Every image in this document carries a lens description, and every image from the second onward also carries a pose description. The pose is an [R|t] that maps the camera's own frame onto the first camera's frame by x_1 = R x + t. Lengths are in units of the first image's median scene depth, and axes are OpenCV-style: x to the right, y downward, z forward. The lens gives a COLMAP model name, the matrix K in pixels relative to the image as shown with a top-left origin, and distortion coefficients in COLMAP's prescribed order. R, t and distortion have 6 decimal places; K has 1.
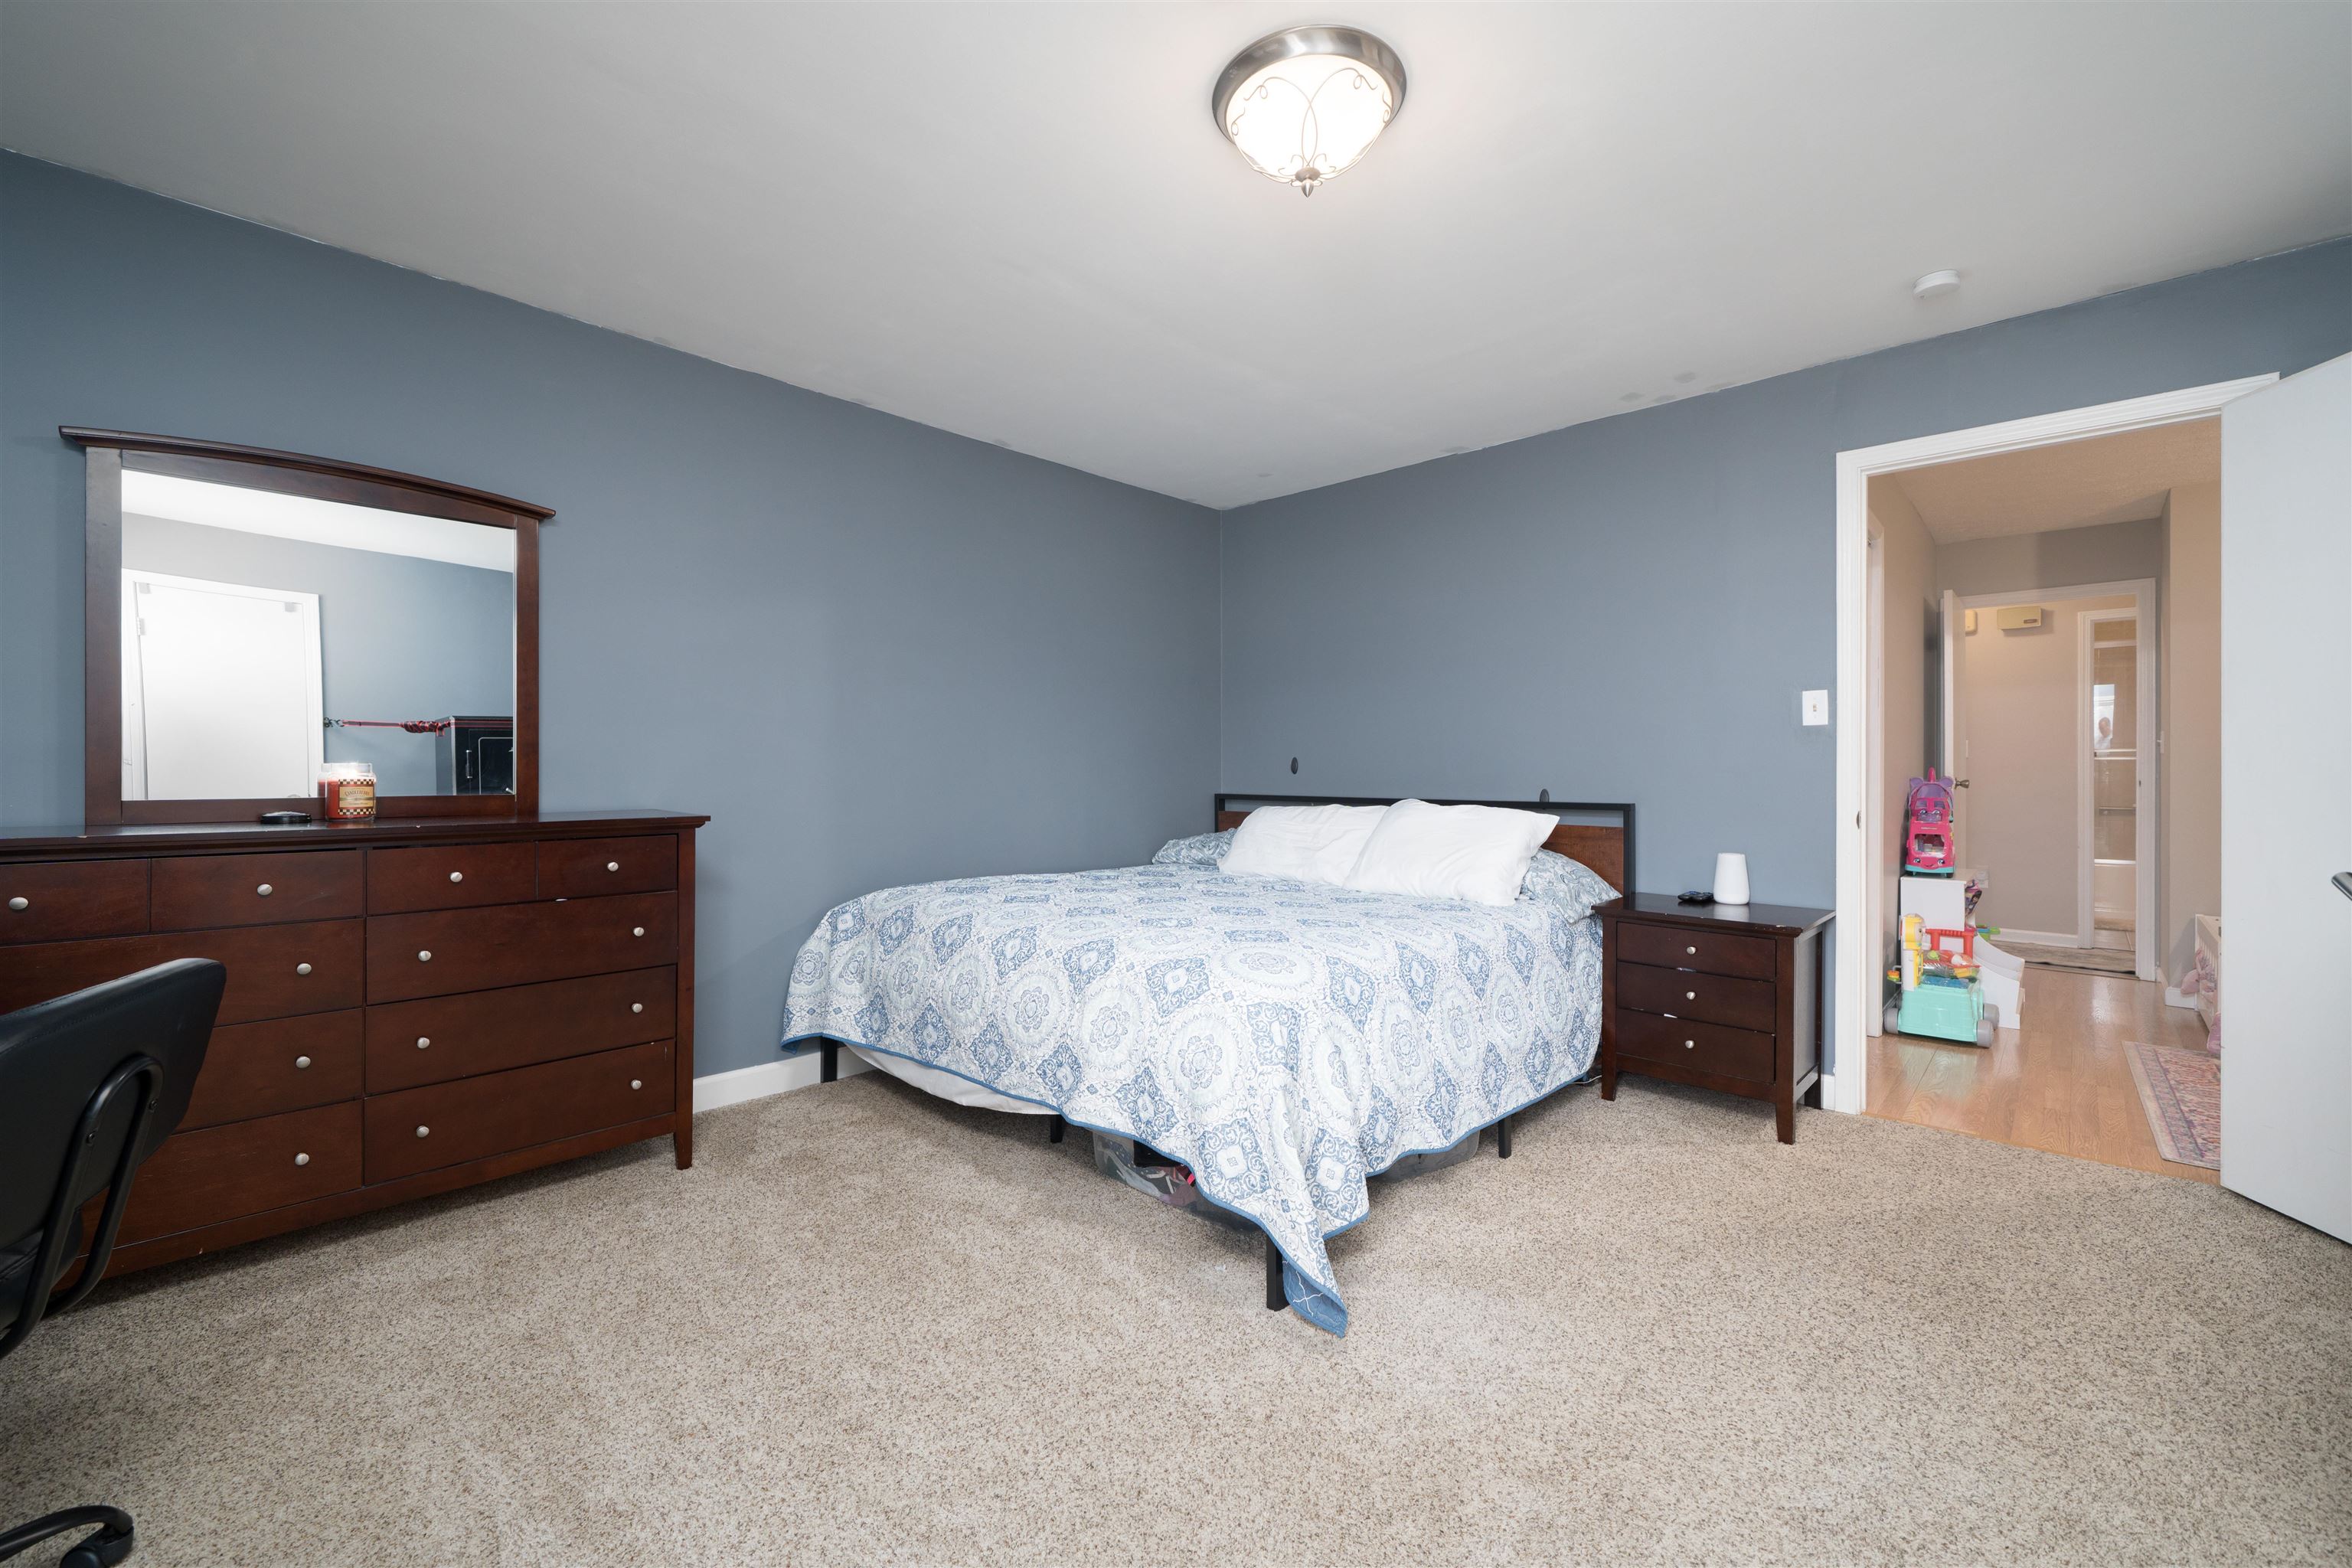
lens RADIAL K [[935.4, 0, 1172.2], [0, 935.4, 777.0], [0, 0, 1]] dist [0.000709, -0.000226]
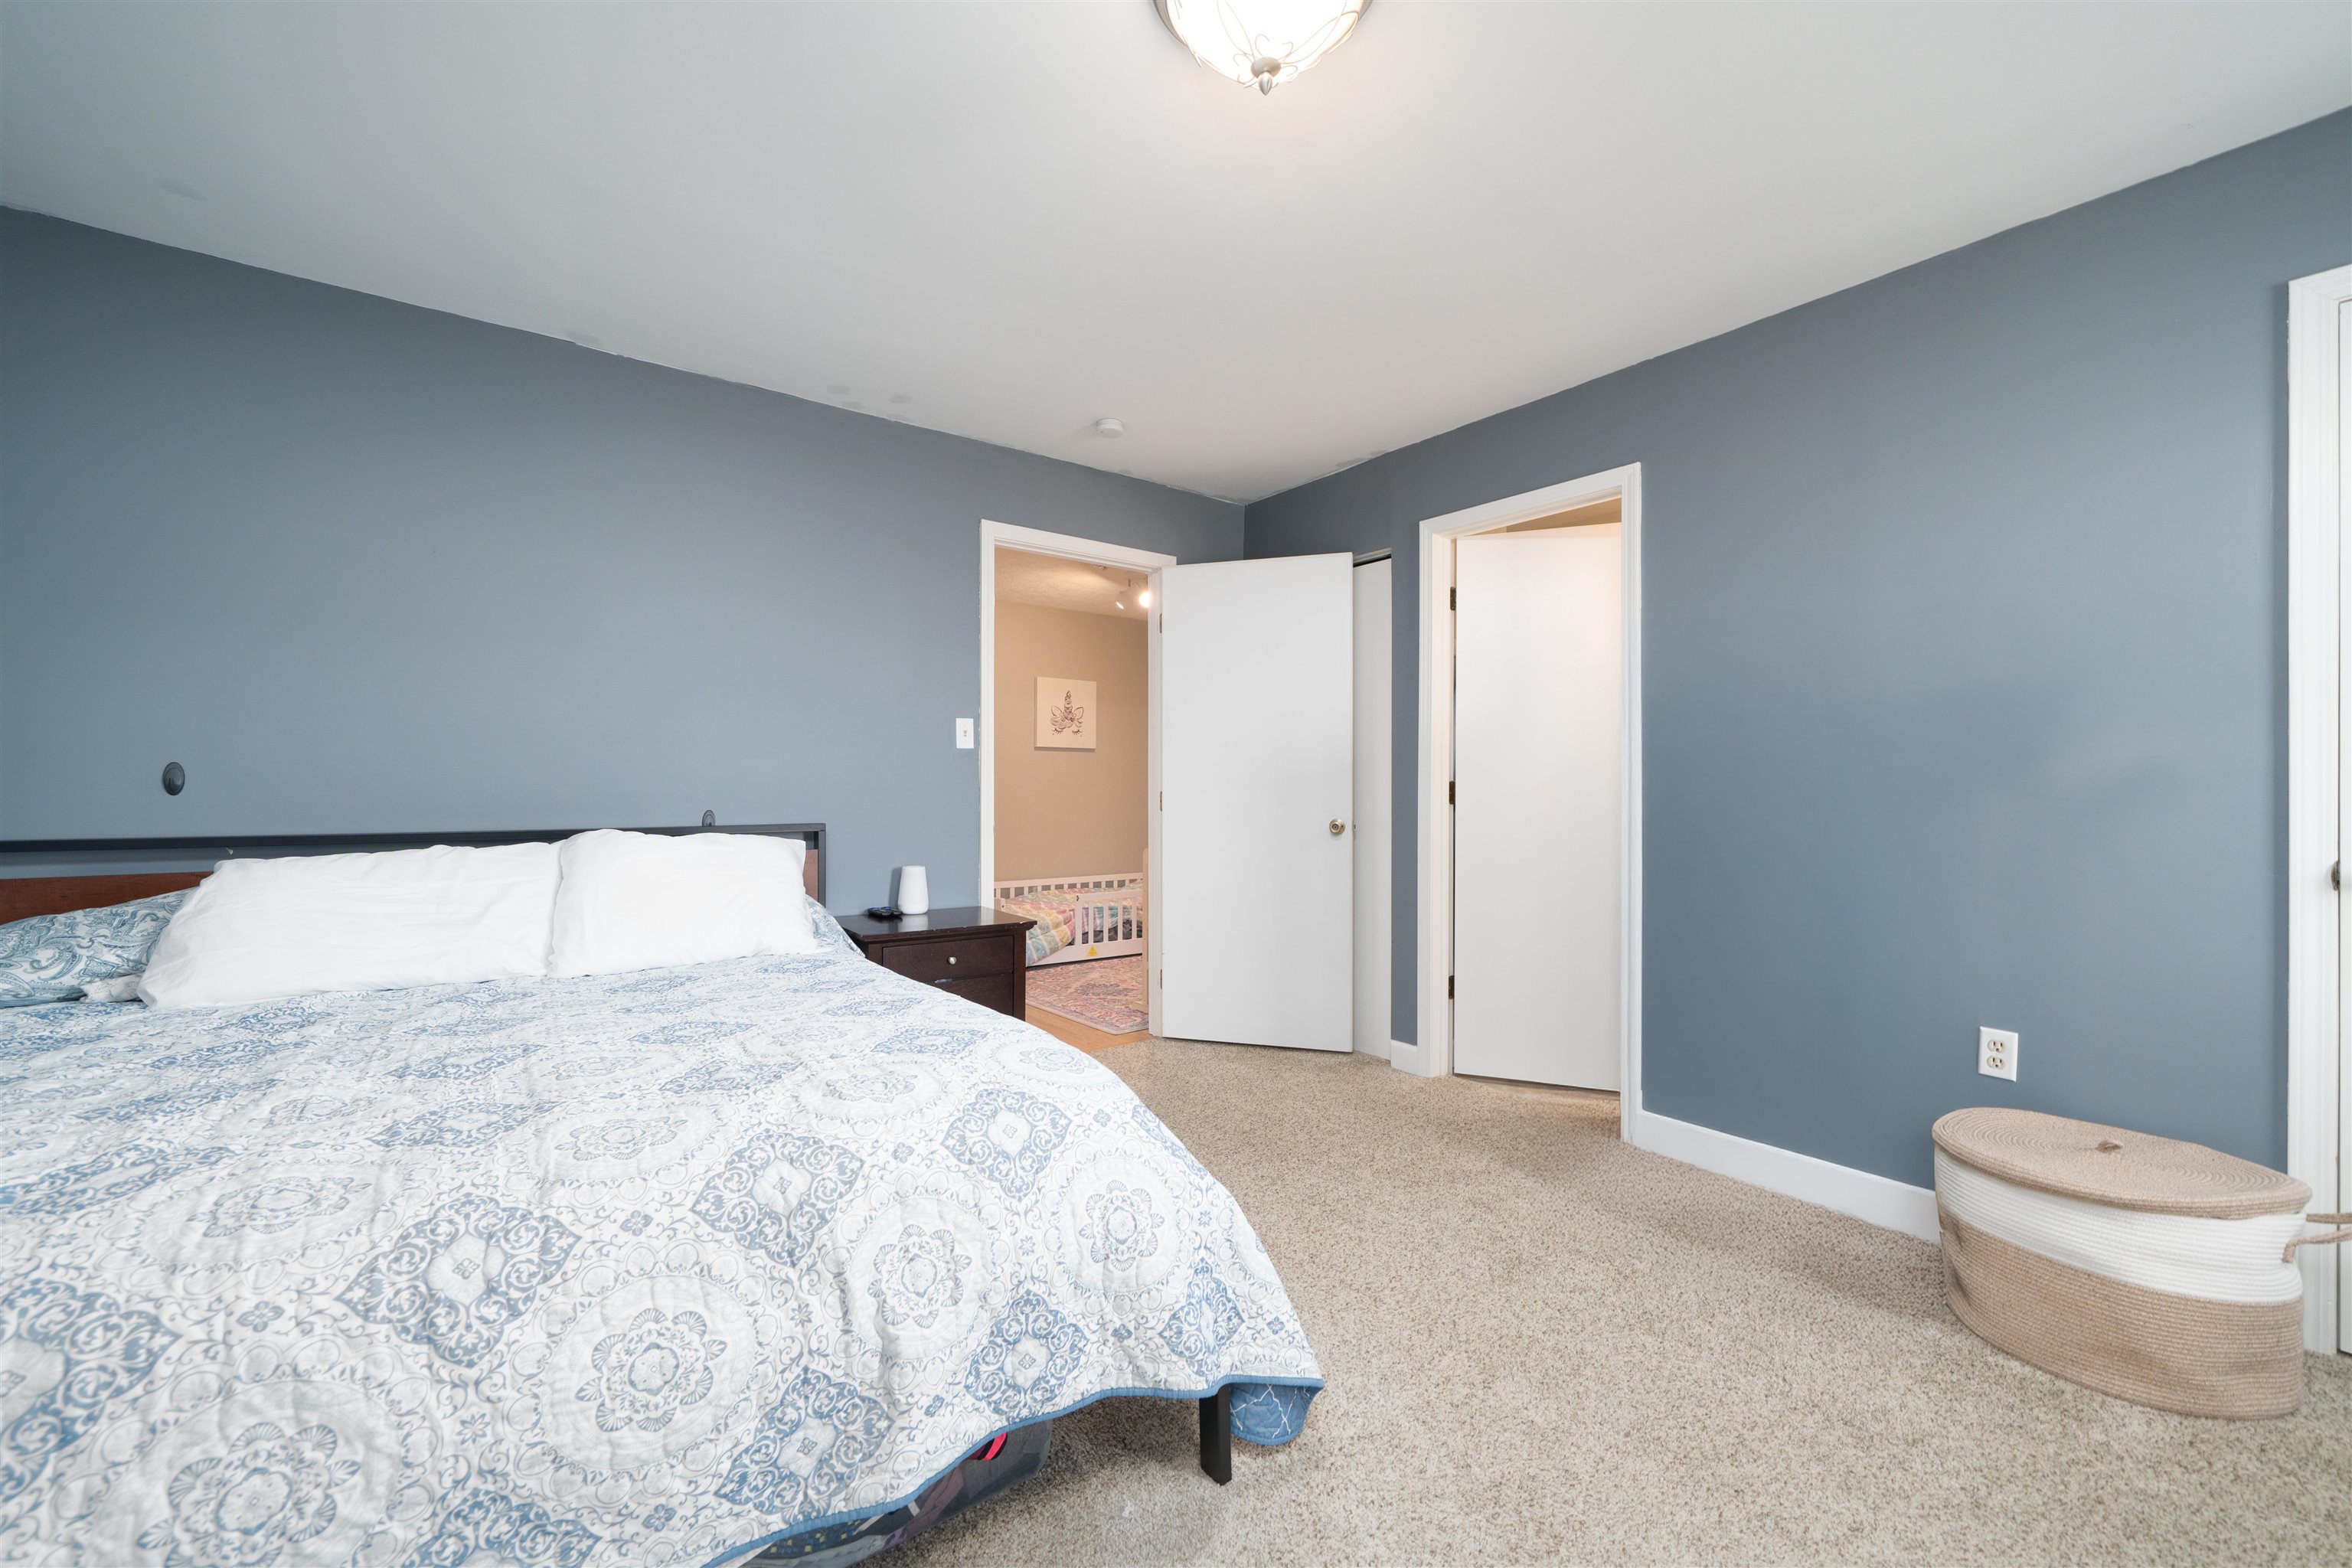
lens RADIAL K [[935.4, 0, 1165.9], [0, 935.4, 791.0], [0, 0, 1]] dist [0.000709, -0.000226]
pose [[0.177695, -0.005084, 0.984072, -0.408564], [0.006289, 0.999972, 0.004031, -0.006087], [-0.984065, 0.005472, 0.177722, 0.556446]]
